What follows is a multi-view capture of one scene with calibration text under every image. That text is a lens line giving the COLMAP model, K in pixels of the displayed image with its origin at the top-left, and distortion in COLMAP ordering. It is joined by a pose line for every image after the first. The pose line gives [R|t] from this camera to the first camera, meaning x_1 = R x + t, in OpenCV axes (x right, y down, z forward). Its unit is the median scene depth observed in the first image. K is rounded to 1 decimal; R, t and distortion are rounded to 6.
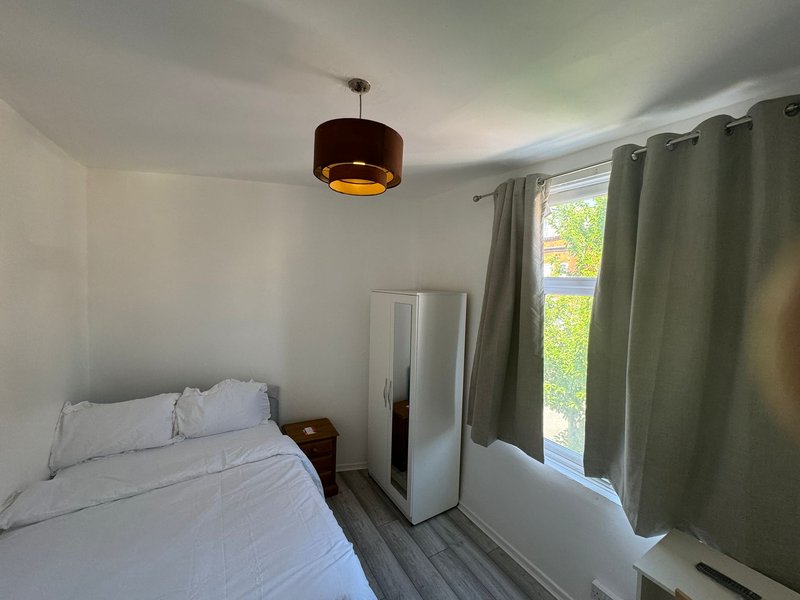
lens RADIAL K [[320.1, 0, 401.2], [0, 320.1, 299.8], [0, 0, 1]] dist [-0.003357, 0.000637]
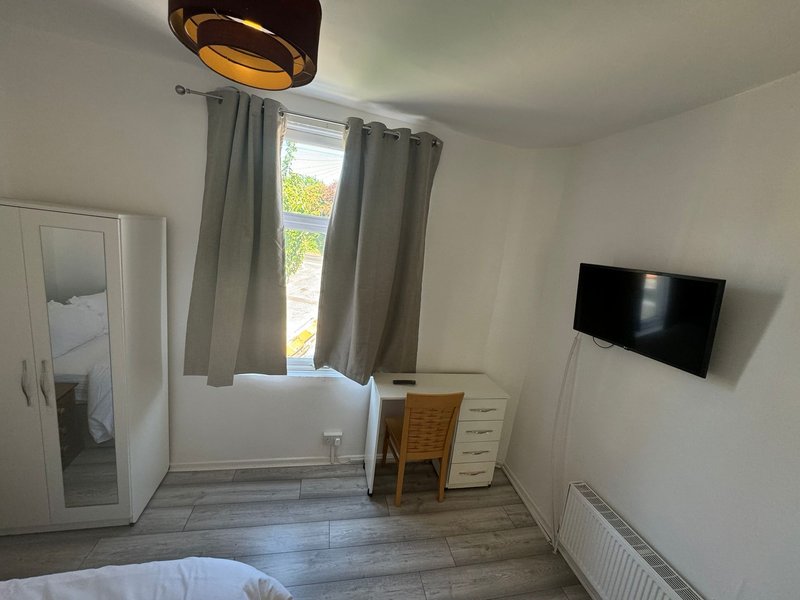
lens RADIAL K [[320.1, 0, 400.0], [0, 320.1, 300.6], [0, 0, 1]] dist [-0.003357, 0.000637]
pose [[0.316094, -0.170578, 0.933267, -0.474589], [-0.064396, 0.977578, 0.200488, -0.020644], [-0.946540, -0.123472, 0.298022, 0.281282]]
